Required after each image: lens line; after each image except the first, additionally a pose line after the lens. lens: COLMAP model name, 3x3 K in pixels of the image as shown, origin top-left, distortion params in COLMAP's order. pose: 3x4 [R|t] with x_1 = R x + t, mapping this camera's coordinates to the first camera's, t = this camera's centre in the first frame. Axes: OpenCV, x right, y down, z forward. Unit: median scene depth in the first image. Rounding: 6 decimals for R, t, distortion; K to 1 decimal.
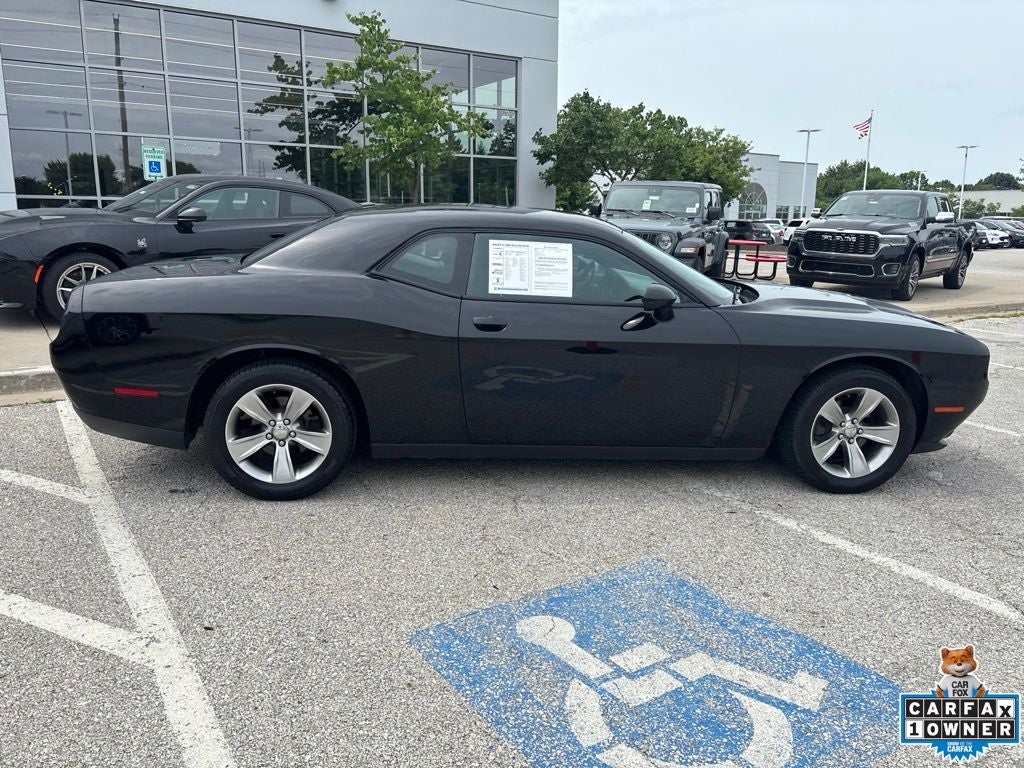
lens RADIAL K [[776.3, 0, 509.0], [0, 776.3, 378.2], [0, 0, 1]] dist [0.042336, -0.049363]
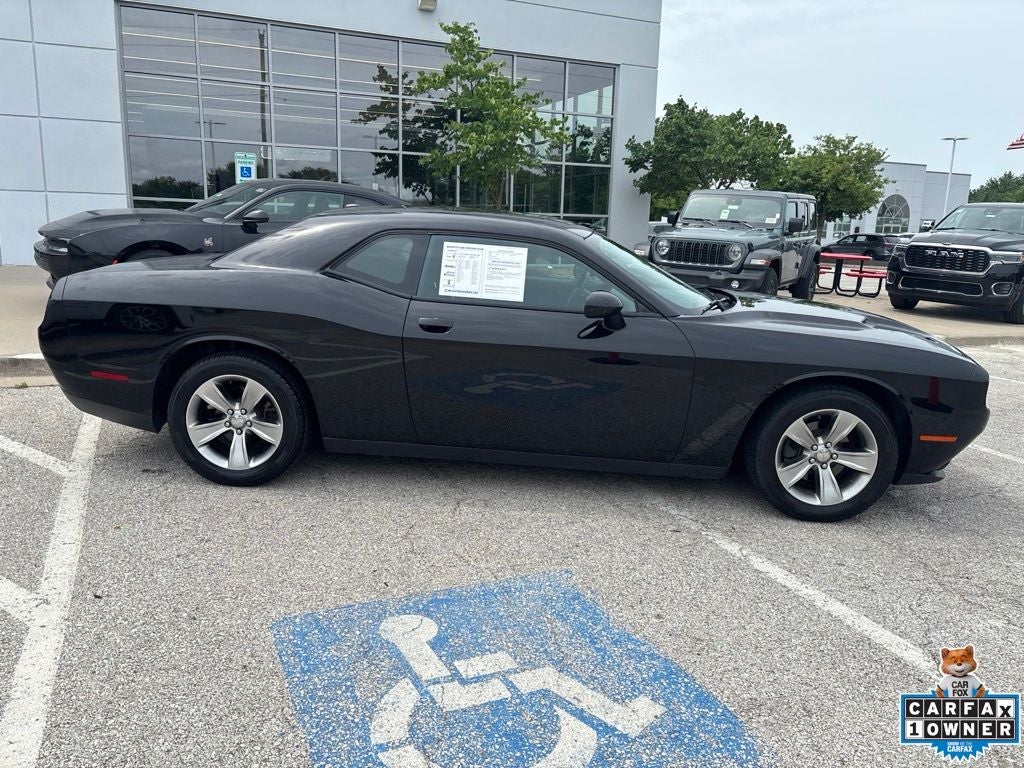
lens RADIAL K [[776.3, 0, 510.0], [0, 776.3, 385.8], [0, 0, 1]] dist [0.042336, -0.049363]
pose [[0.986726, 0.049732, -0.154590, 0.226298], [-0.049965, 0.998748, 0.002379, 0.001143], [0.154515, 0.005377, 0.987976, 0.019581]]
